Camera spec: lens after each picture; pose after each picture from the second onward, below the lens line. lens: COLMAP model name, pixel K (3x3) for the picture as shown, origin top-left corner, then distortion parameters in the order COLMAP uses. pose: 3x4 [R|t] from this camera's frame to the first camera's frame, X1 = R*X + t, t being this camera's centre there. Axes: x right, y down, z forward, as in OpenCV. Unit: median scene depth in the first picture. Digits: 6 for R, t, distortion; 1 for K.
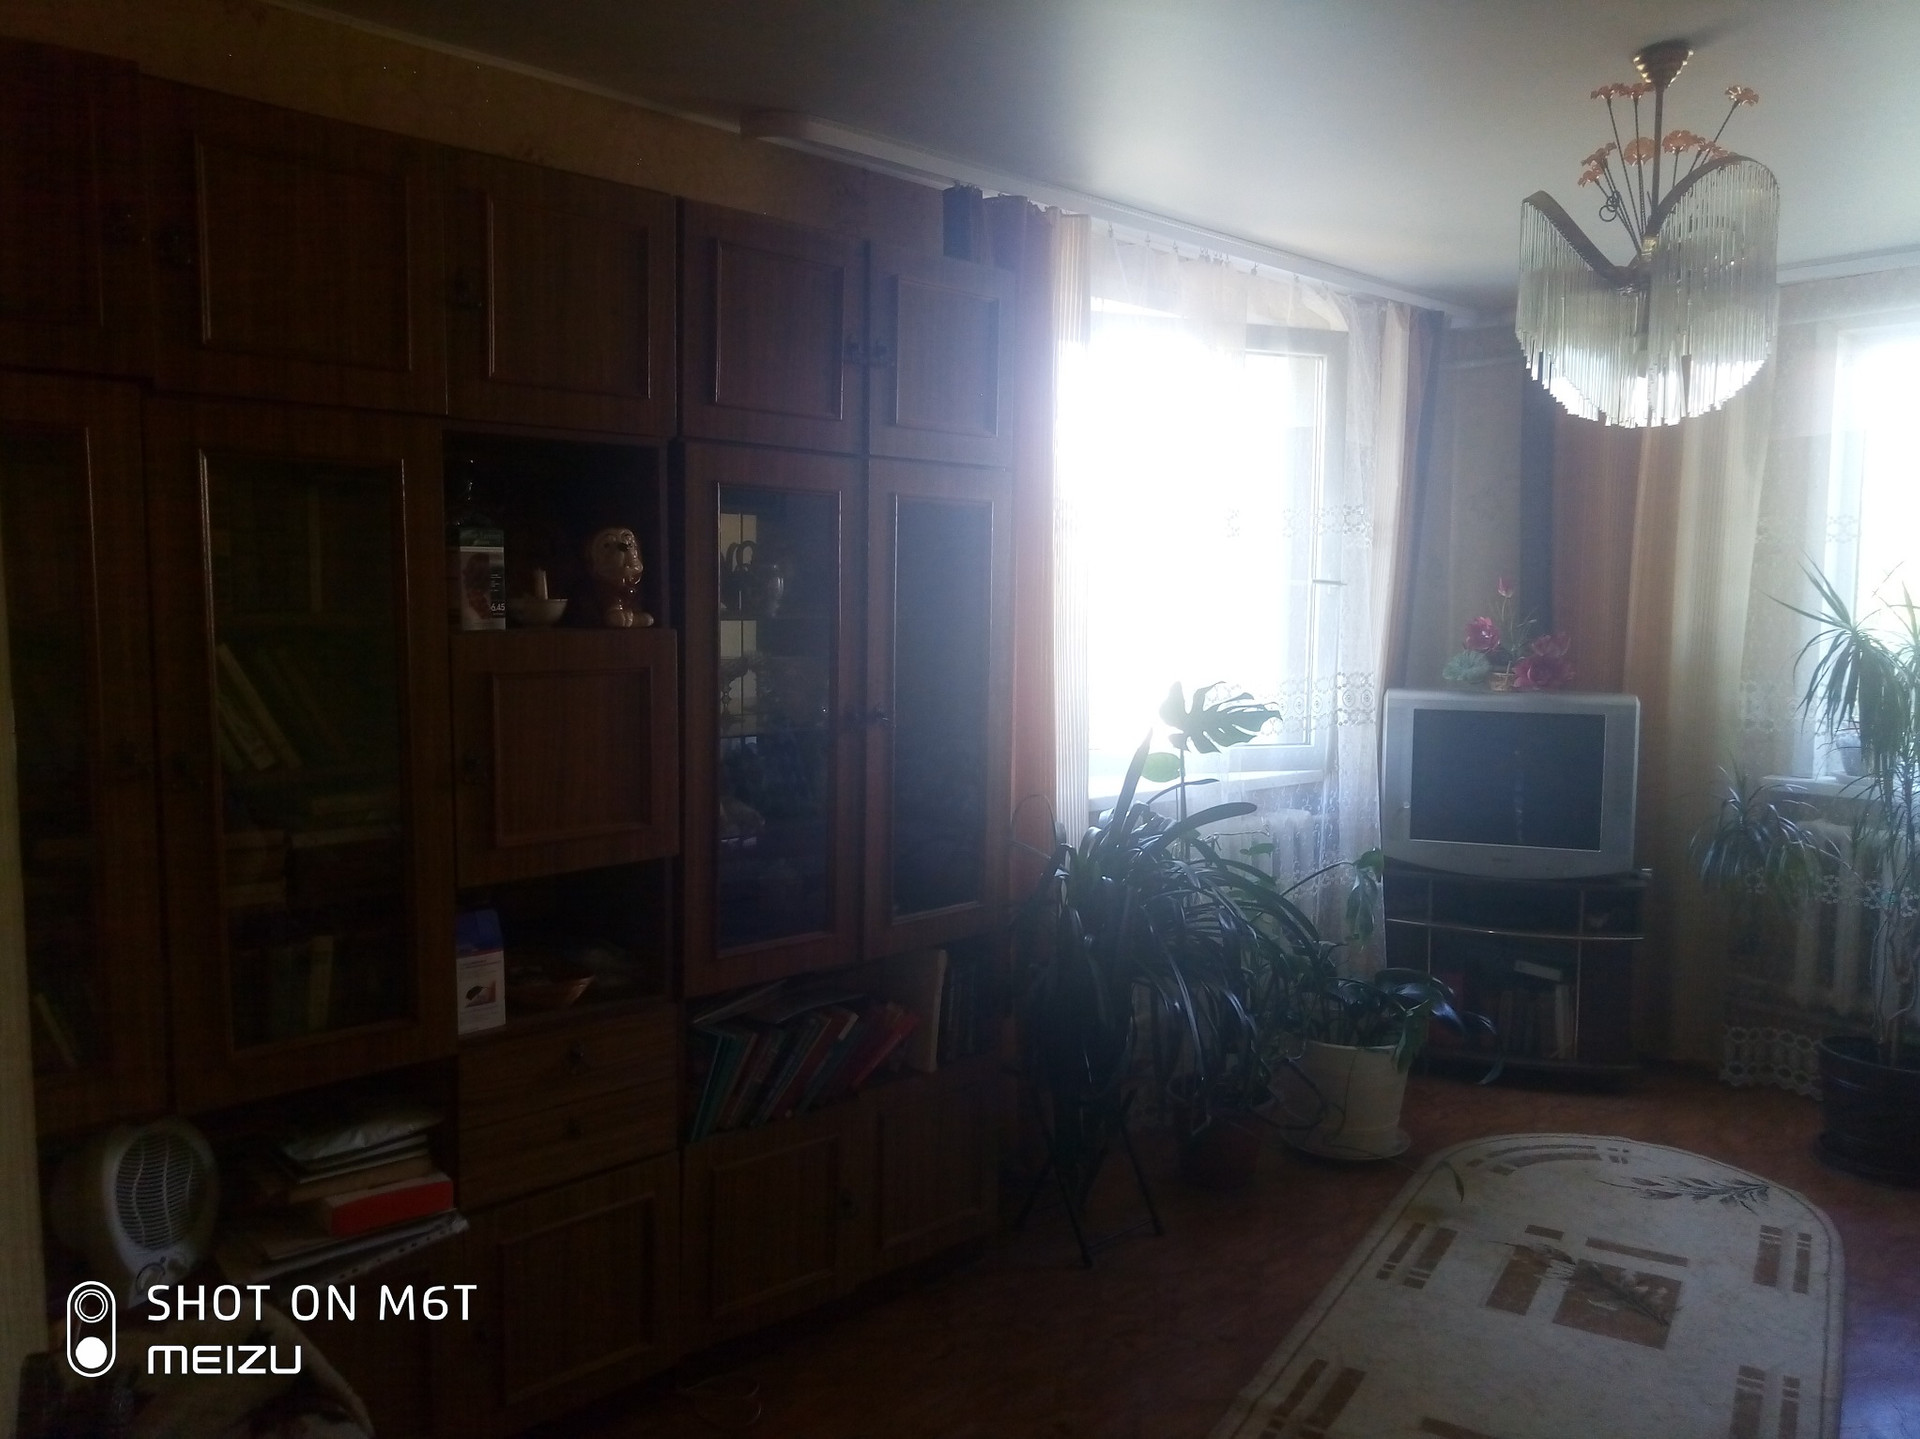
lens RADIAL K [[1403.2, 0, 958.7], [0, 1403.2, 724.0], [0, 0, 1]] dist [-0.006544, 0.005663]
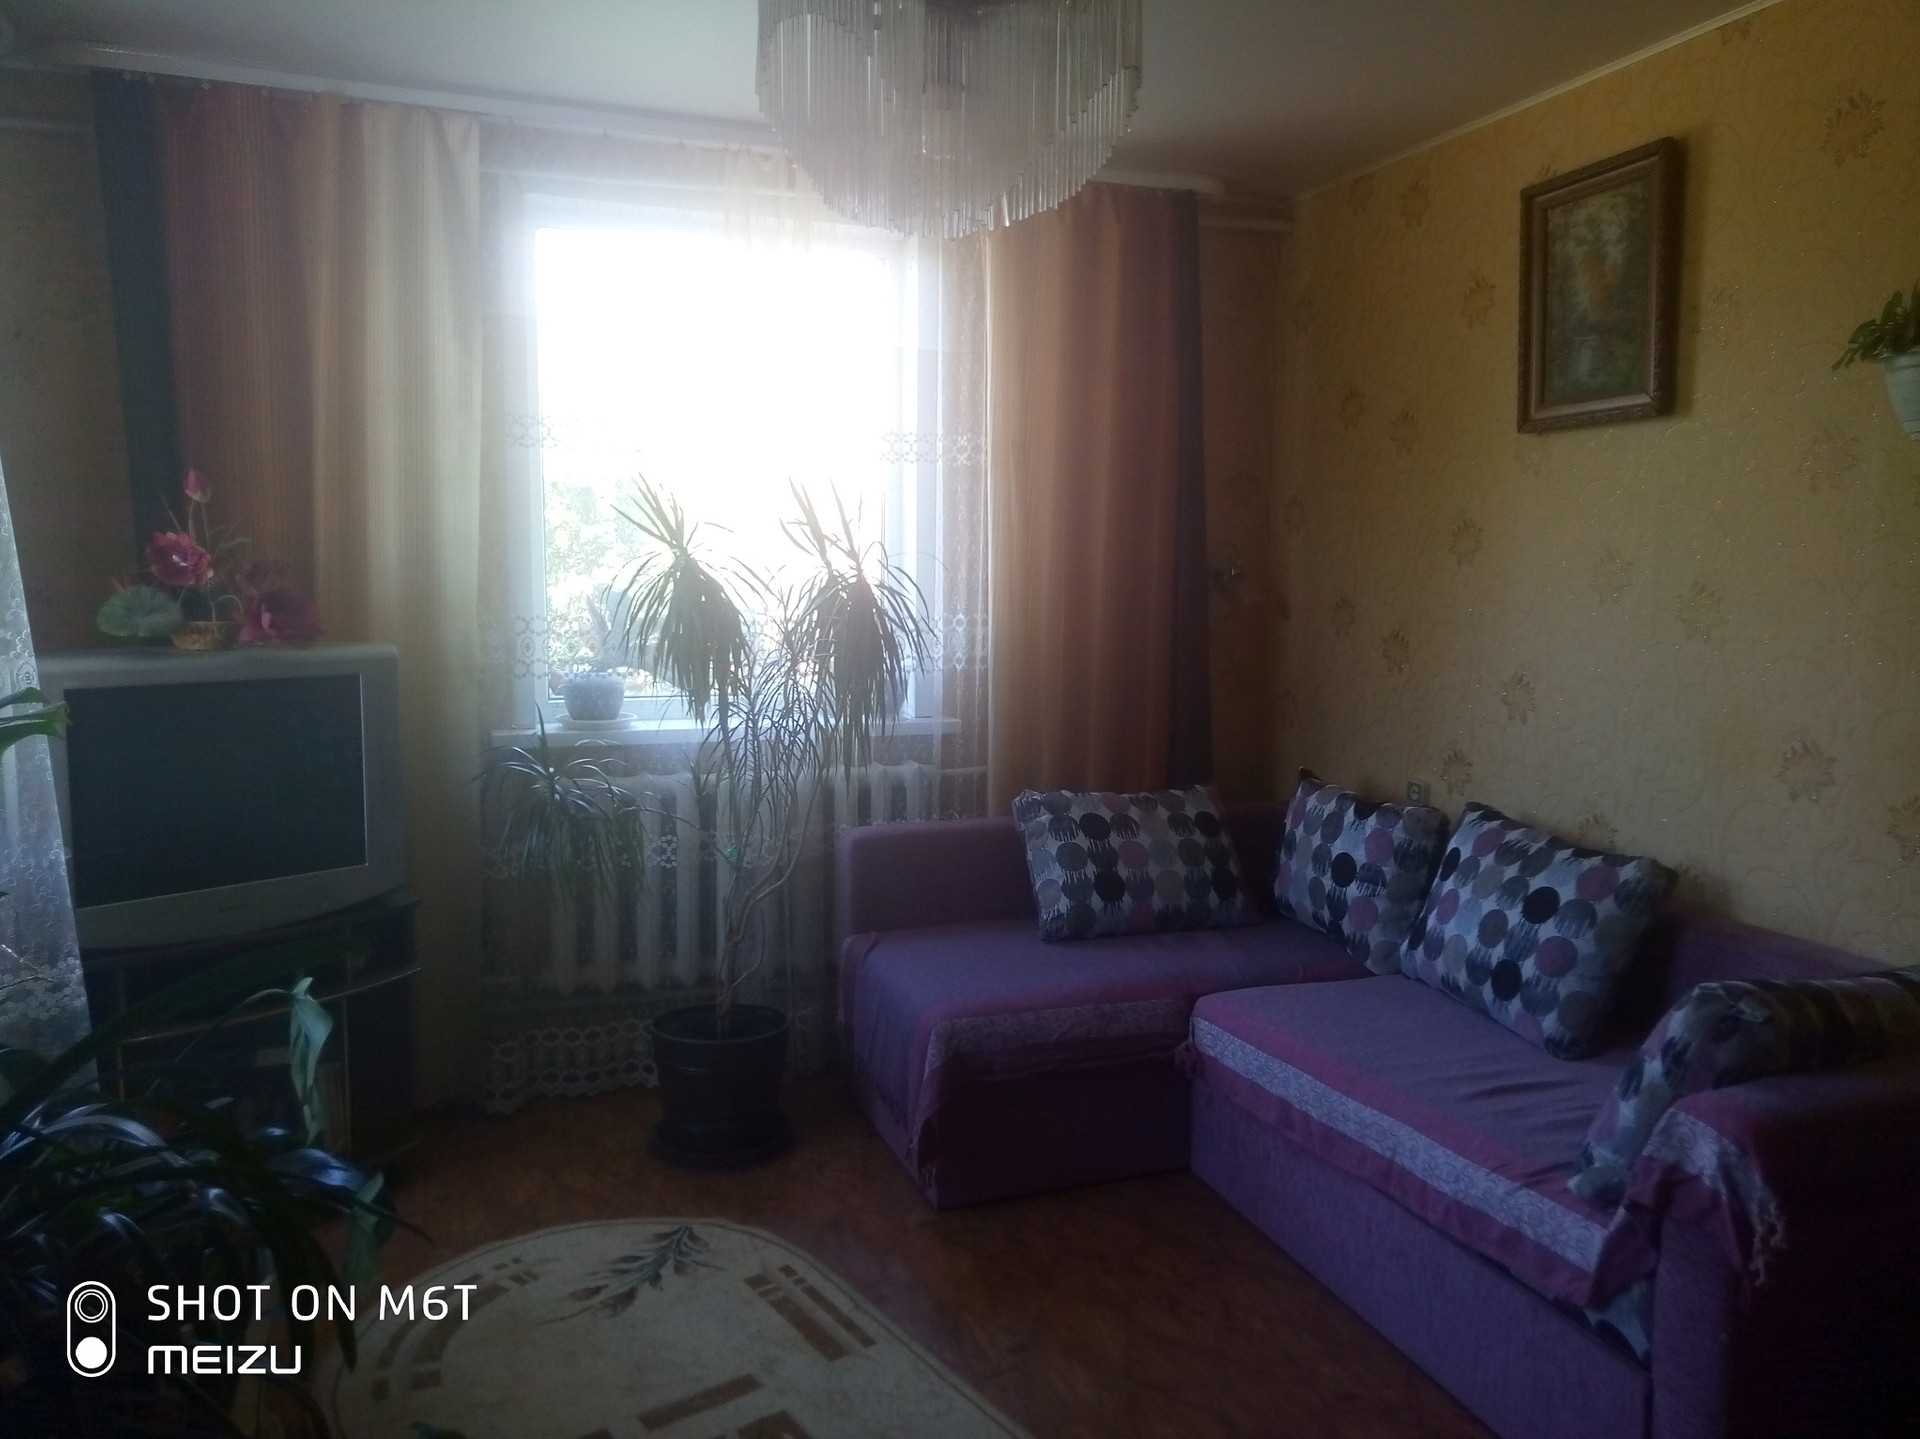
lens RADIAL K [[1403.2, 0, 958.4], [0, 1403.2, 709.1], [0, 0, 1]] dist [-0.006544, 0.005663]
pose [[0.369788, -0.103455, 0.923338, -0.094433], [0.069311, 0.994084, 0.083624, -0.031105], [-0.926527, 0.033074, 0.374771, 0.530923]]
